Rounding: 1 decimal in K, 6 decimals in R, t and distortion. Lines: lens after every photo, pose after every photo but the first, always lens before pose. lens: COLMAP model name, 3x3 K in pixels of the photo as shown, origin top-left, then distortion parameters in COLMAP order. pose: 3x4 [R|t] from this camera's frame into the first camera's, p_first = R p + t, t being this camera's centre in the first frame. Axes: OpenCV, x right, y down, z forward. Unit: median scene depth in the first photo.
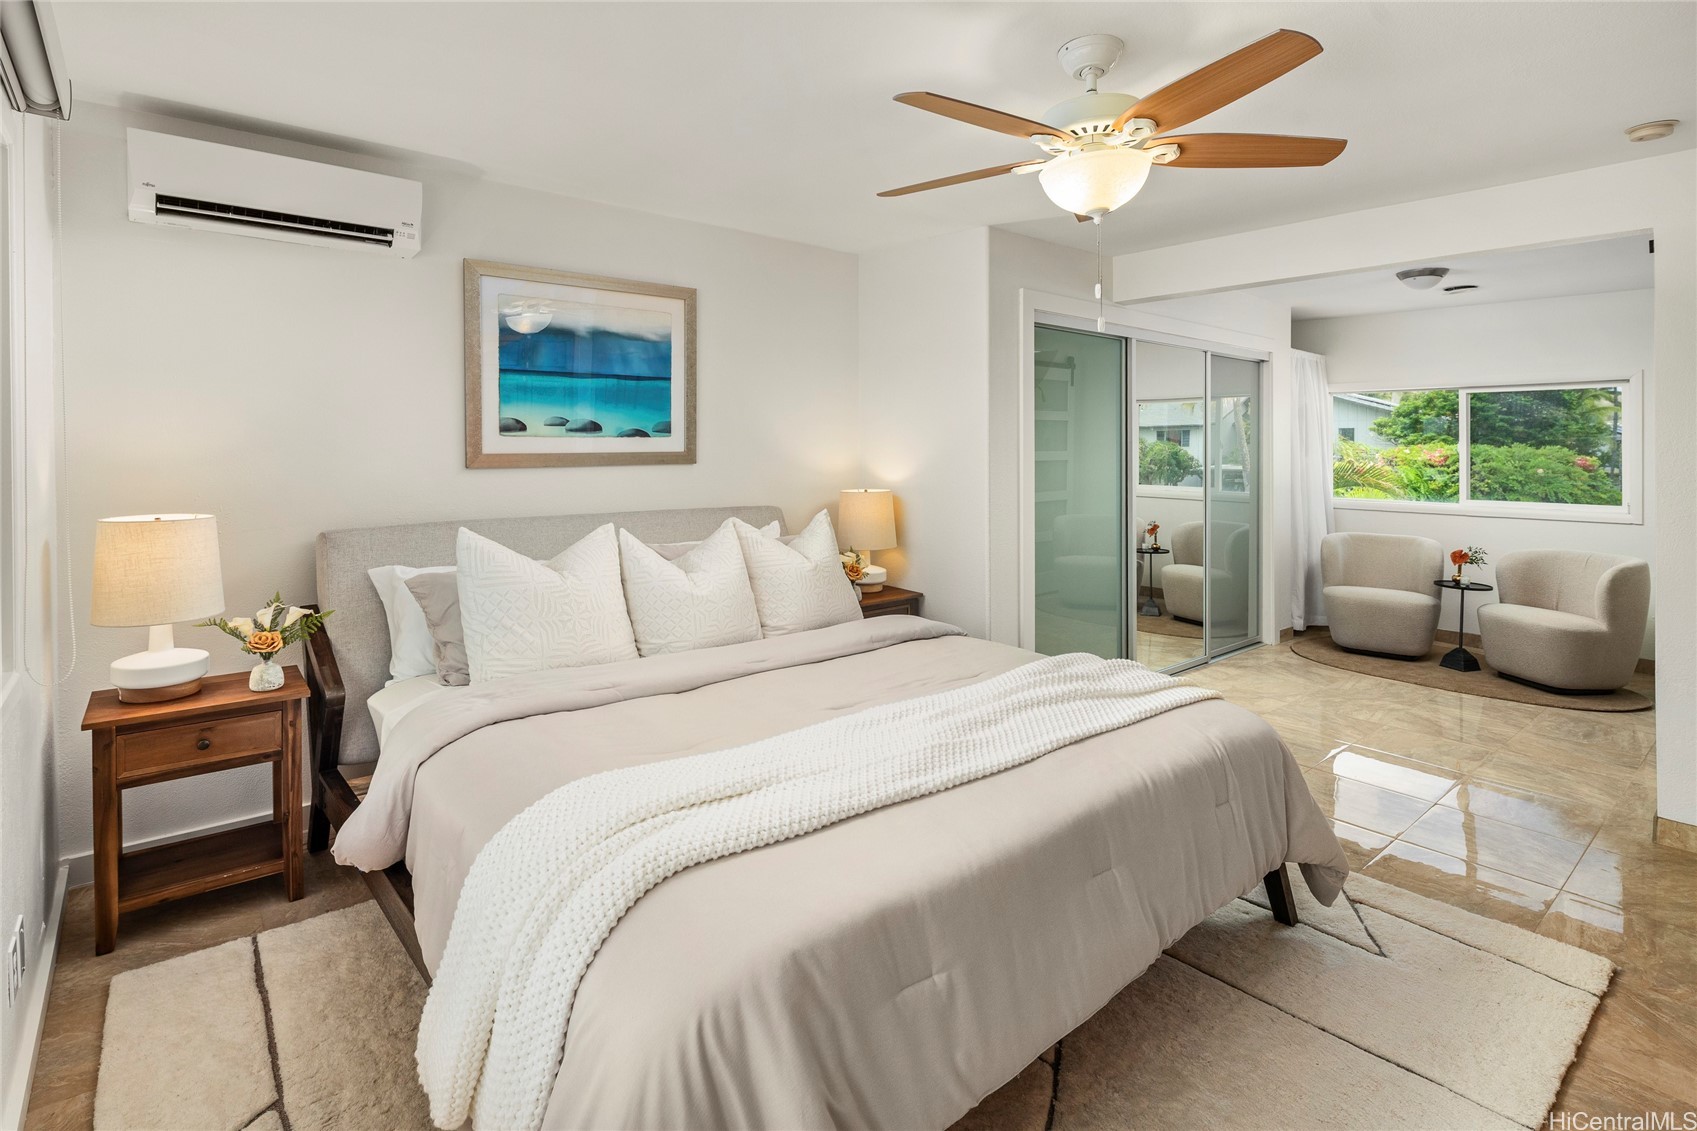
lens RADIAL K [[818.8, 0, 848.5], [0, 818.8, 565.5], [0, 0, 1]] dist [0.000900, 0.000159]
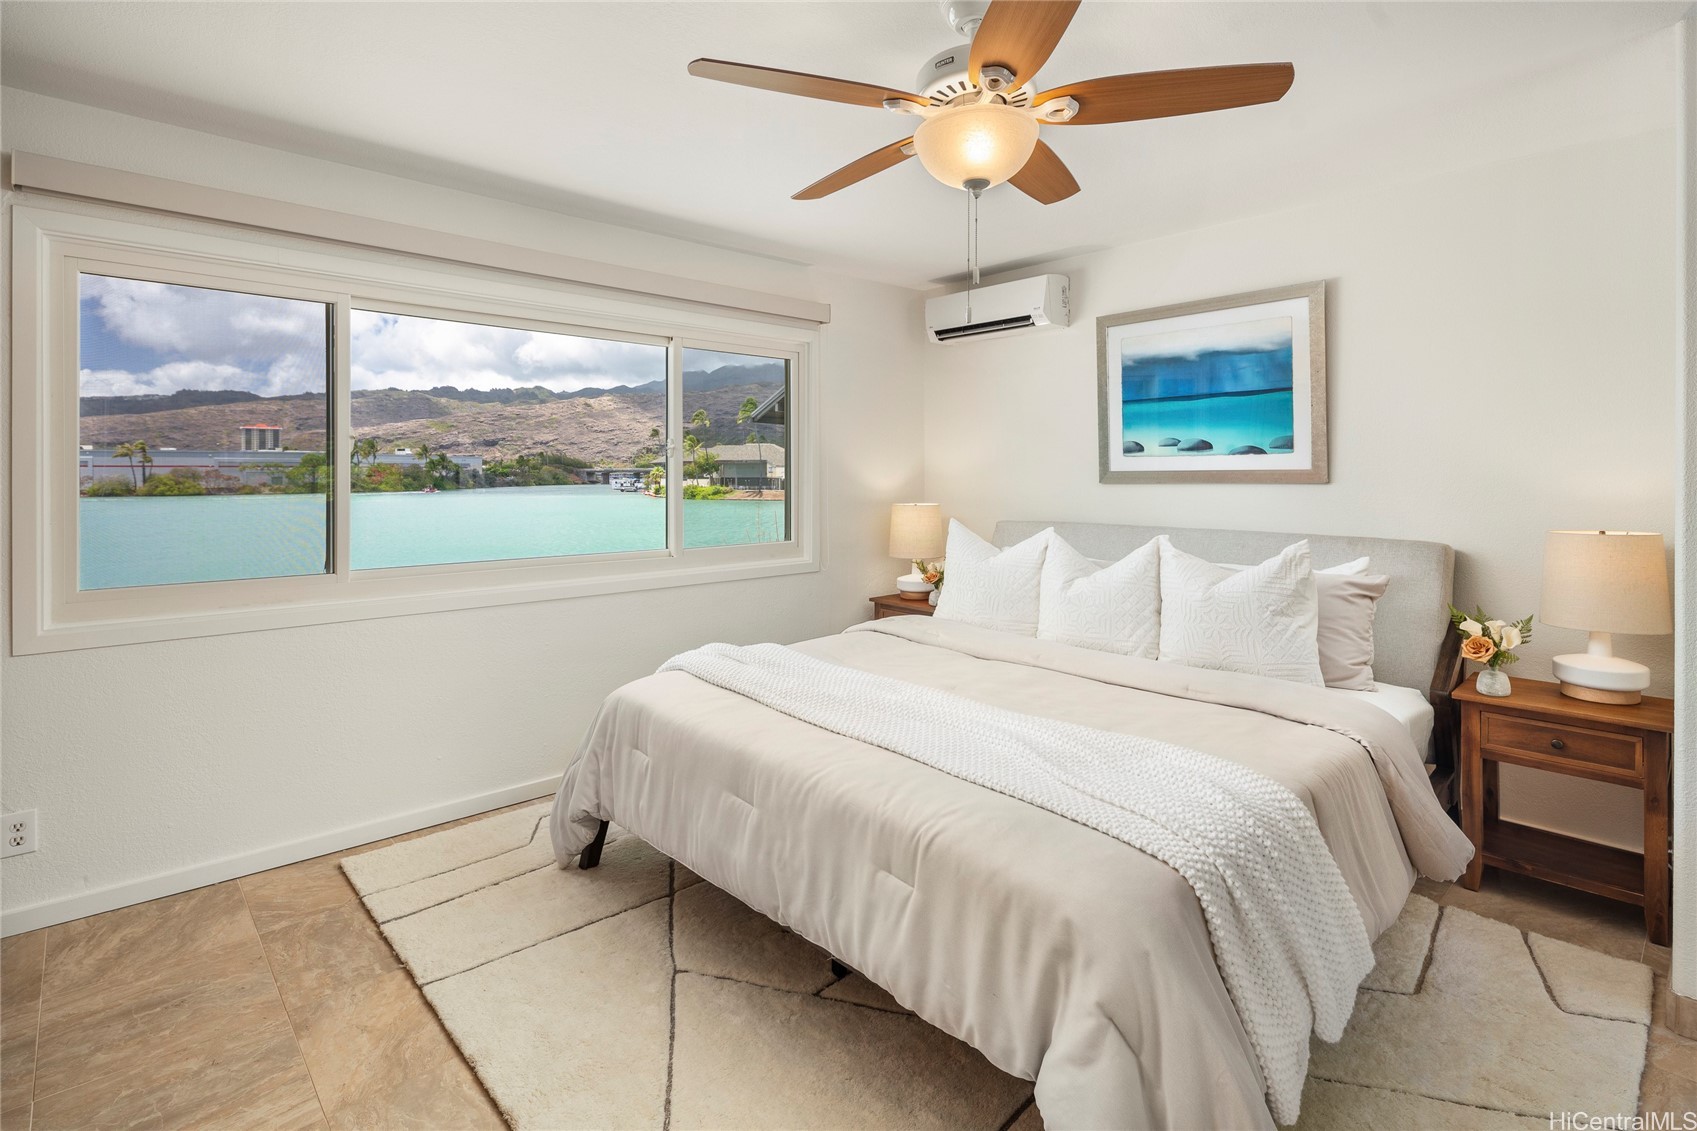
lens RADIAL K [[818.8, 0, 848.5], [0, 818.8, 565.5], [0, 0, 1]] dist [0.000900, 0.000159]
pose [[0.035240, 0.104545, -0.993896, 0.719363], [-0.152152, 0.983481, 0.098055, -0.054823], [0.987729, 0.147767, 0.050565, 0.535803]]
